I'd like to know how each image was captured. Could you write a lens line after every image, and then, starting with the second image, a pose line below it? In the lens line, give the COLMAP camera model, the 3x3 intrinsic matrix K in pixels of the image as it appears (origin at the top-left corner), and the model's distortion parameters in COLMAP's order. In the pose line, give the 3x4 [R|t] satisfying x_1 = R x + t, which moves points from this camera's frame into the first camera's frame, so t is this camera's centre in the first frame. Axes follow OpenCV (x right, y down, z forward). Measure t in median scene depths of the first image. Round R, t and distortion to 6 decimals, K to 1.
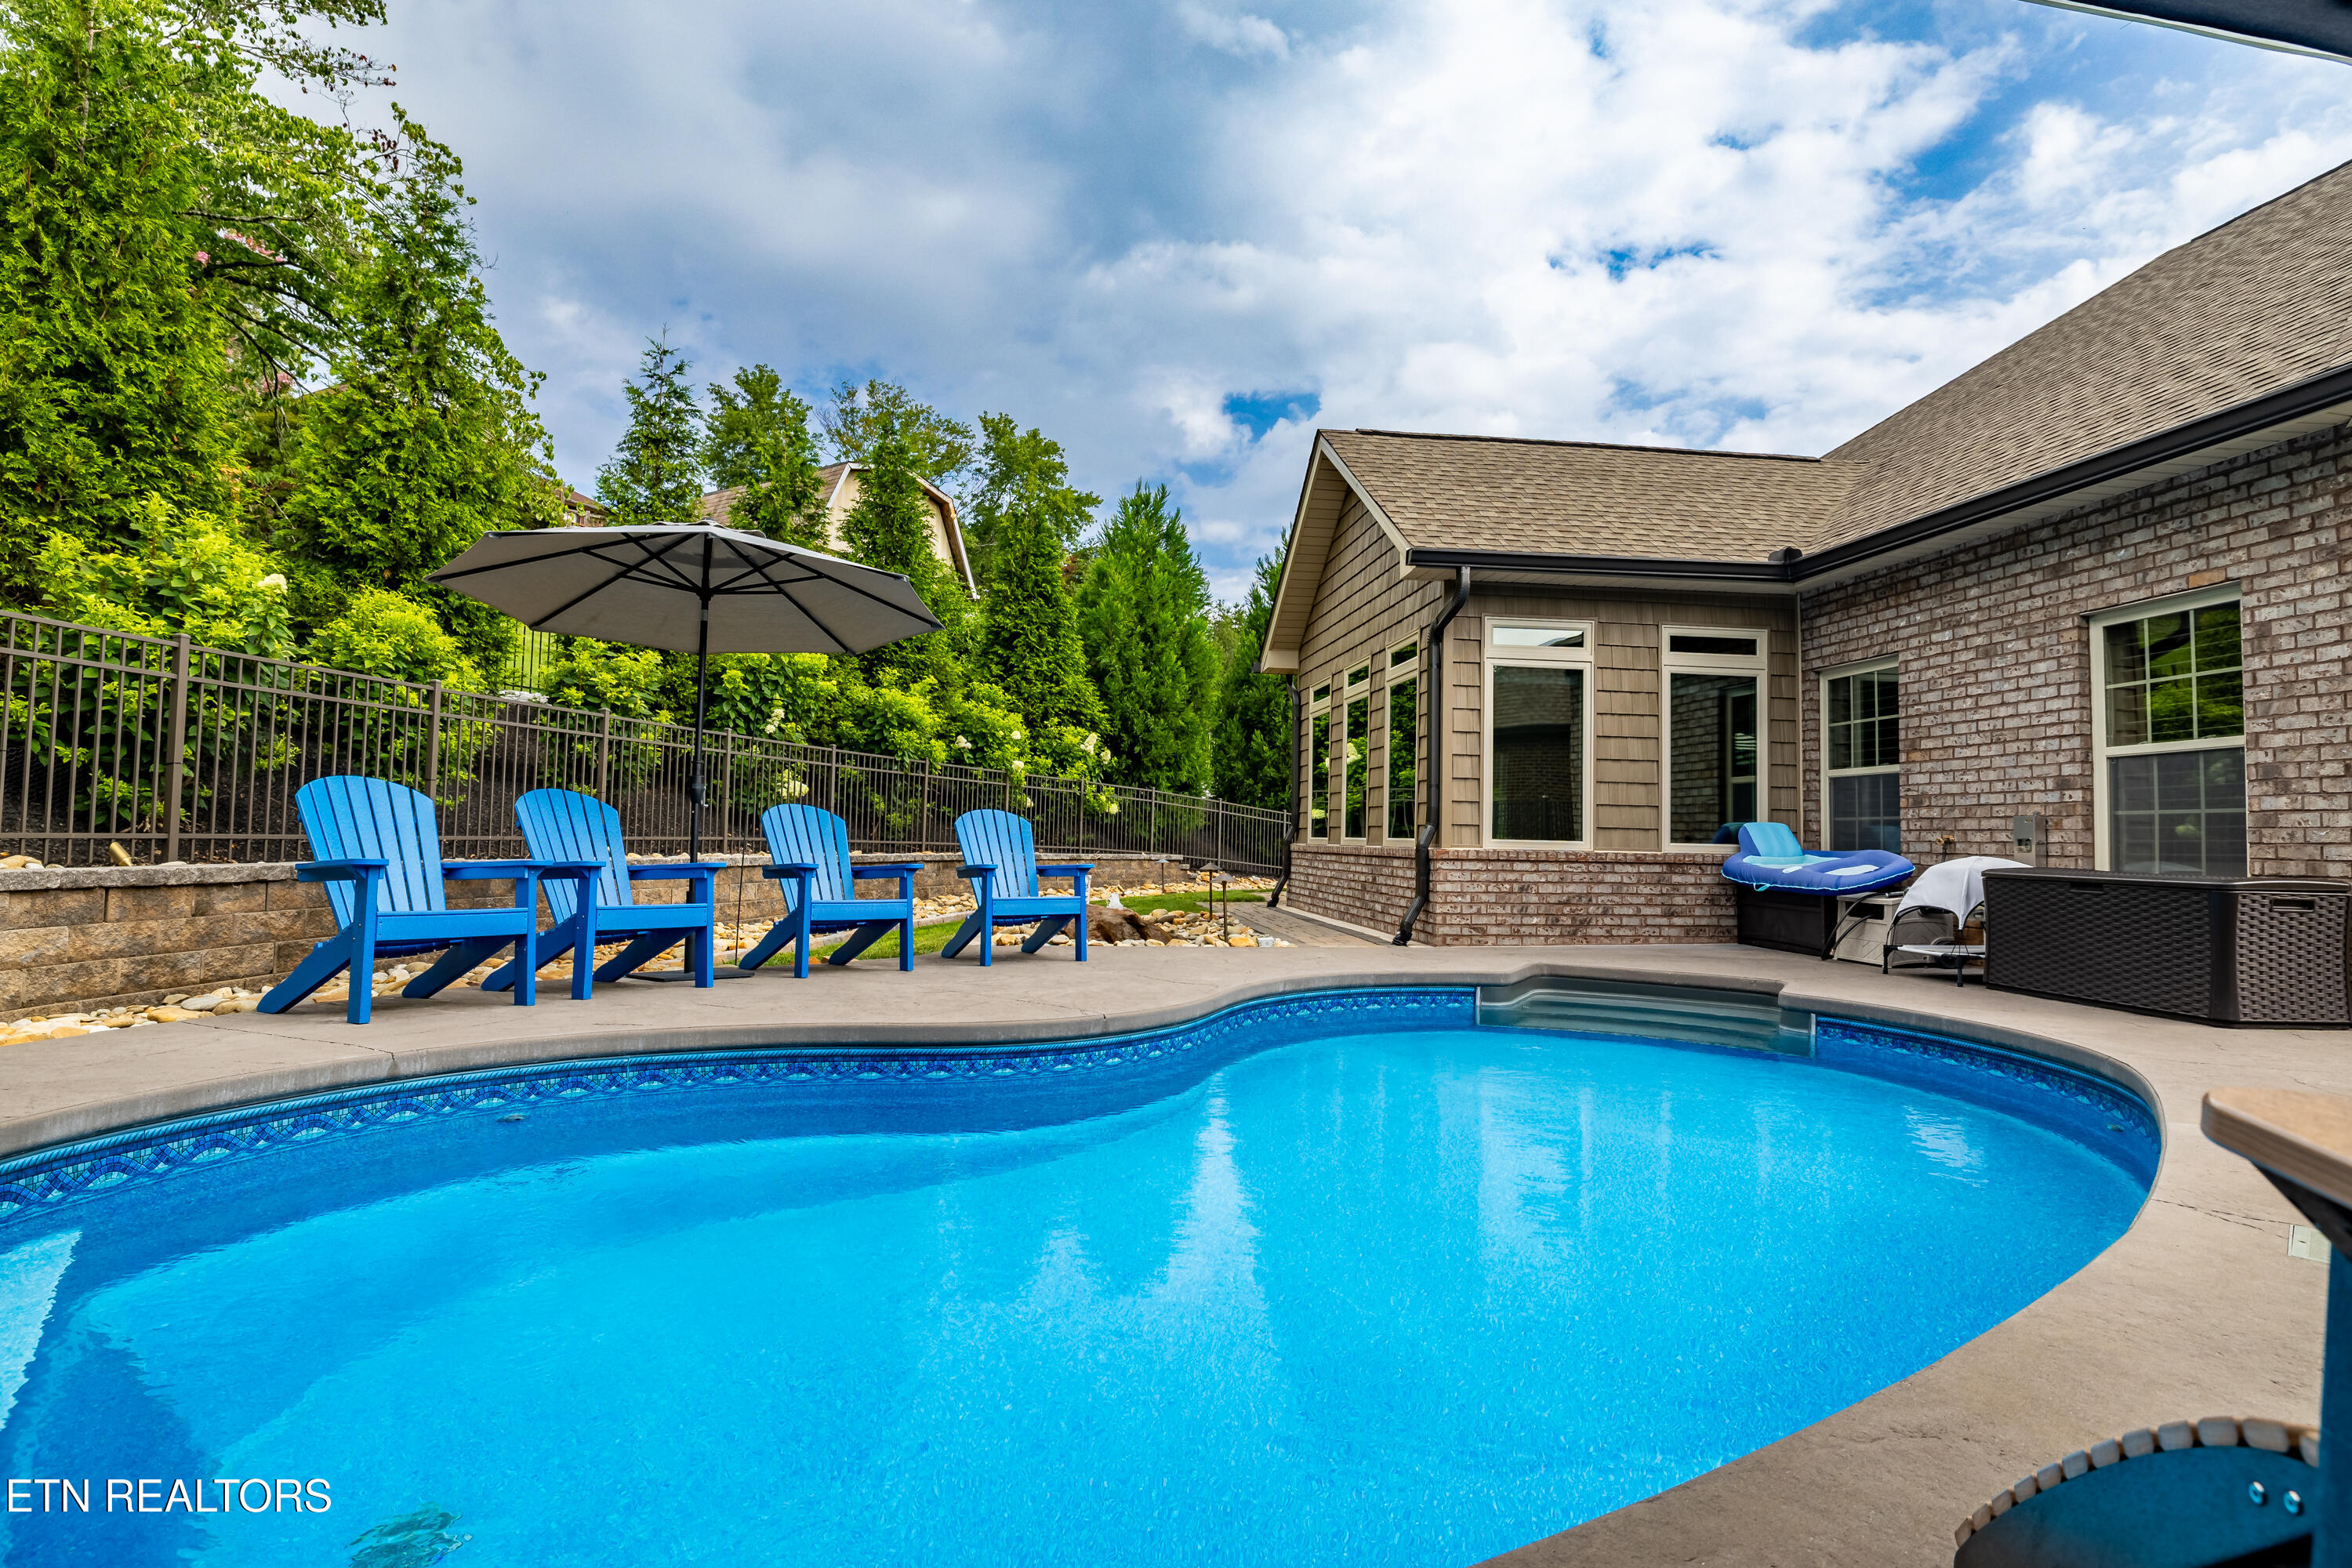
lens RADIAL K [[1185.8, 0, 1171.8], [0, 1185.8, 778.1], [0, 0, 1]] dist [0.000373, 0.001193]
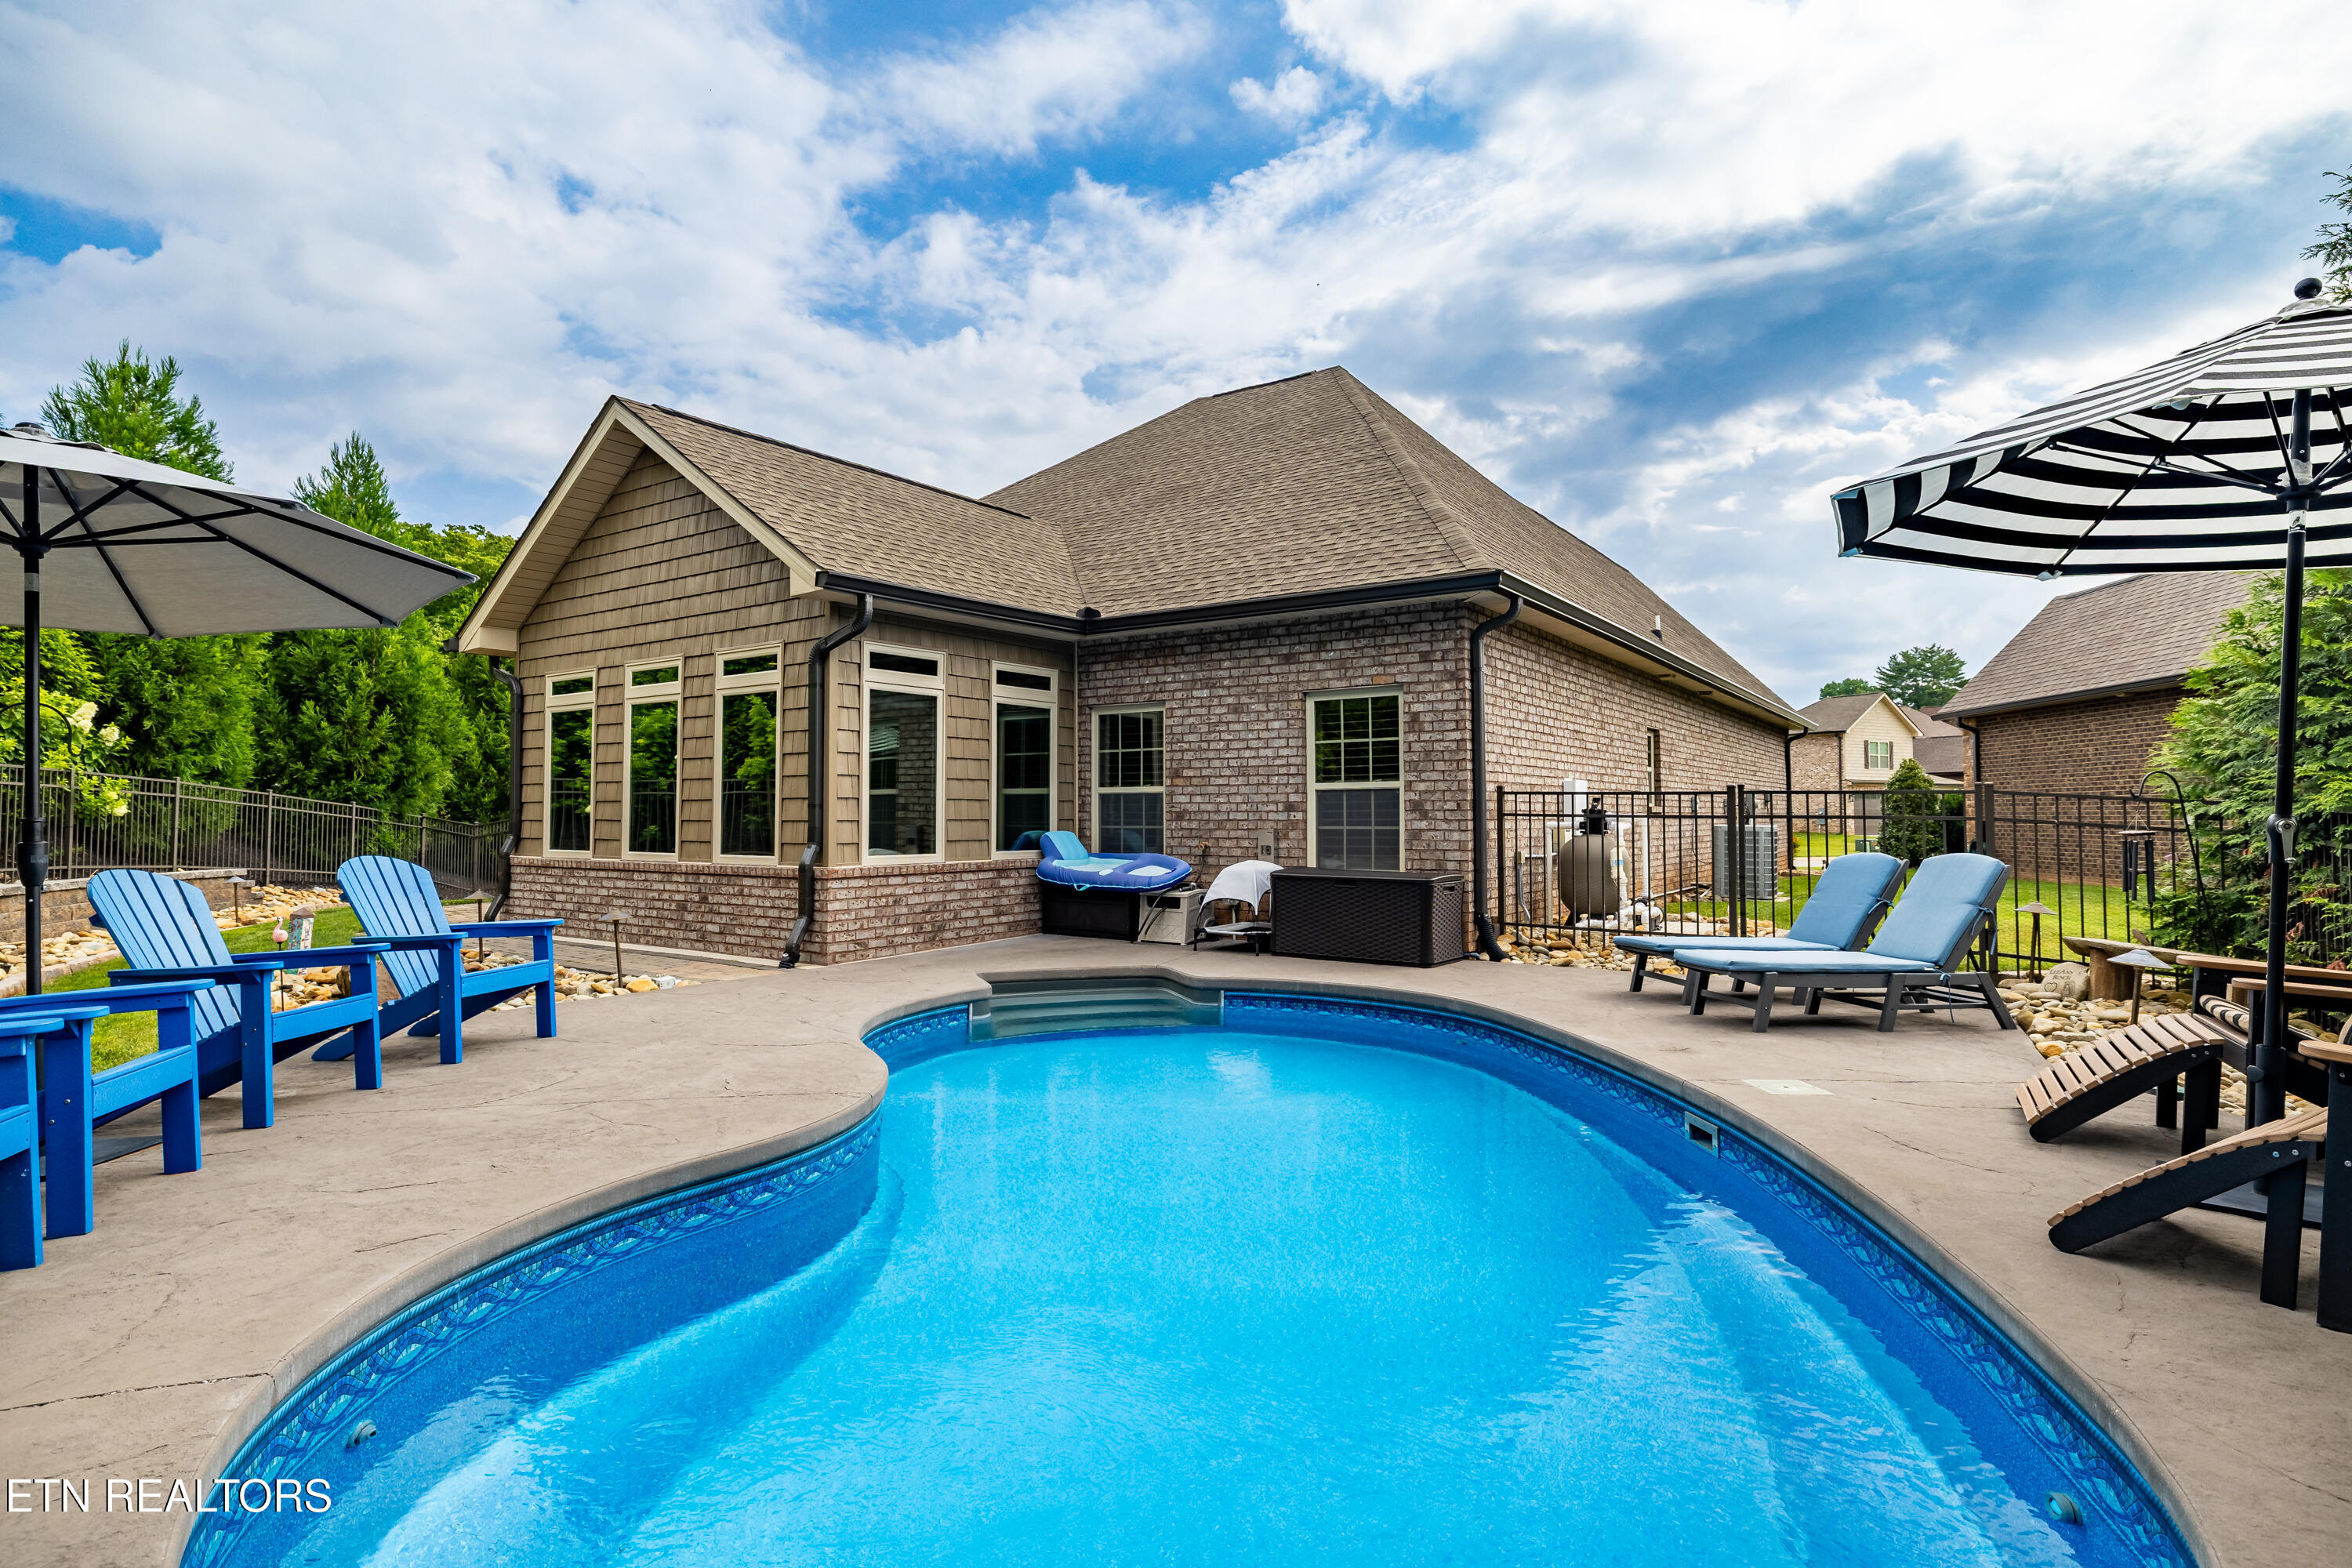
lens RADIAL K [[1196.3, 0, 1179.1], [0, 1196.3, 776.2], [0, 0, 1]] dist [-0.000085, 0.000723]
pose [[0.669877, 0.002773, 0.742467, -0.377807], [-0.022925, 0.999593, 0.016950, -0.049019], [-0.742118, -0.028376, 0.669668, 0.112502]]
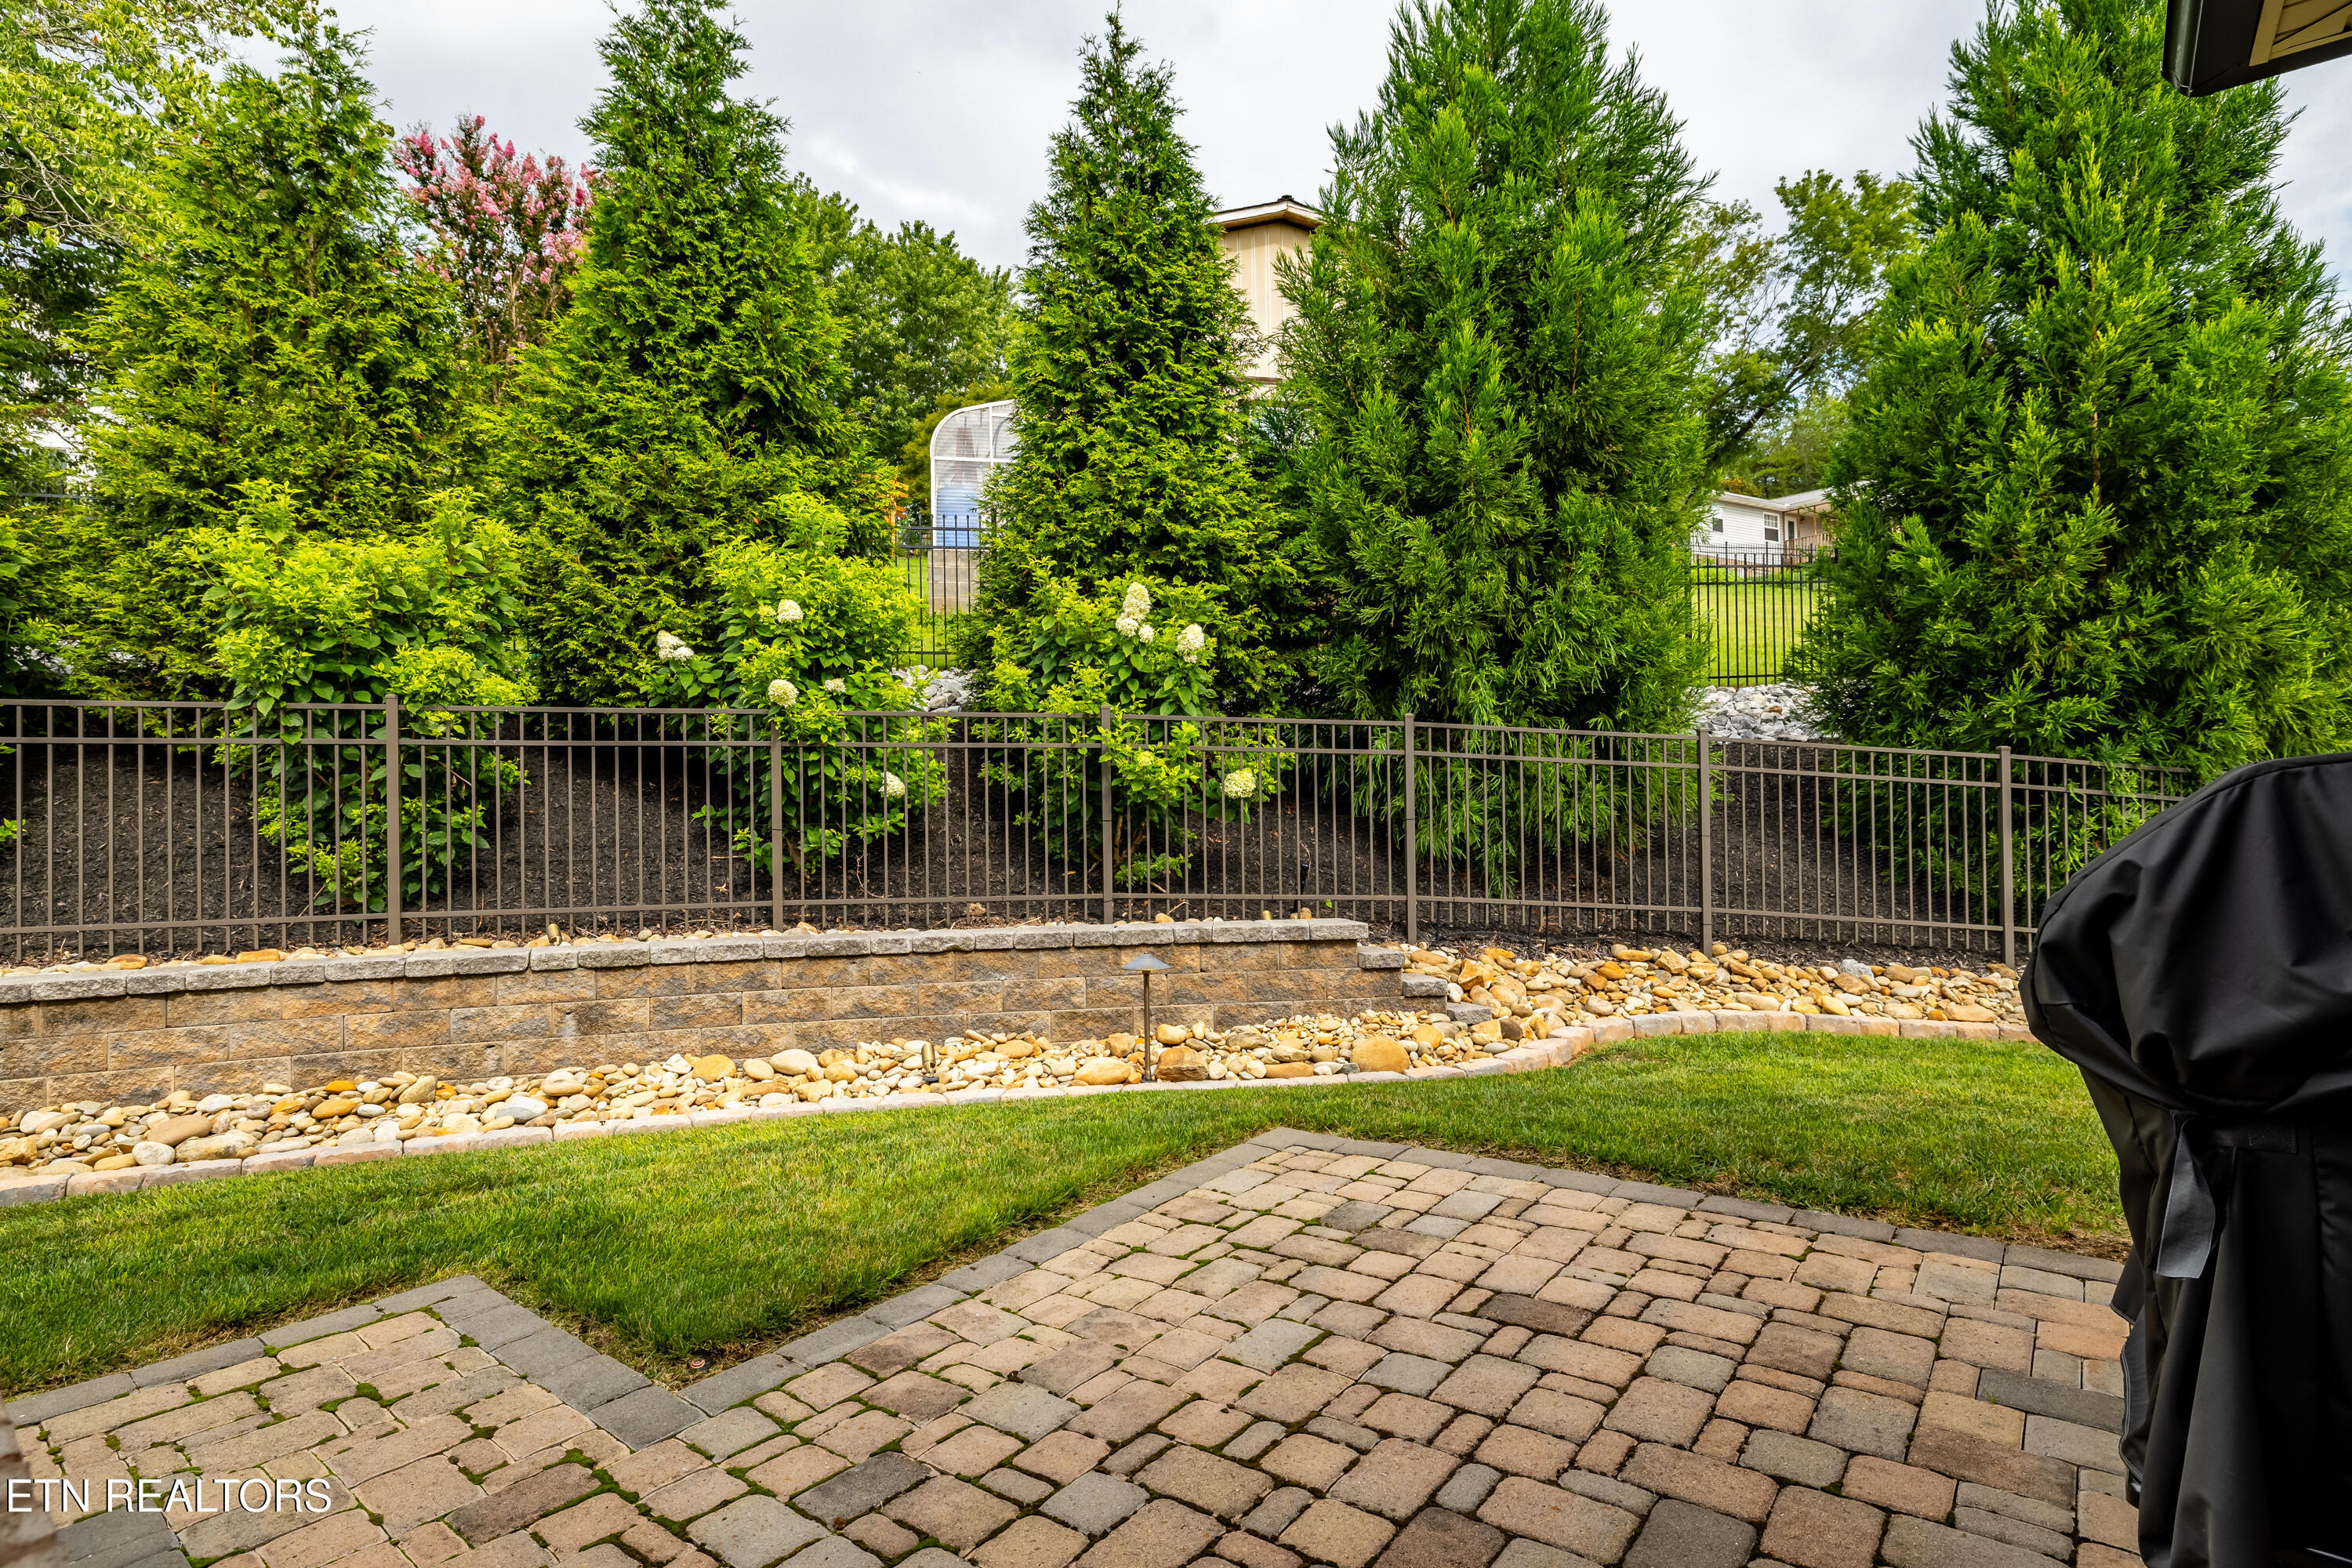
lens RADIAL K [[1185.8, 0, 1171.8], [0, 1185.8, 778.1], [0, 0, 1]] dist [0.000373, 0.001193]
pose [[0.704297, -0.042835, -0.708612, 0.464266], [0.069329, 0.997557, 0.008606, 0.048230], [0.706512, -0.055189, 0.705546, 1.762711]]
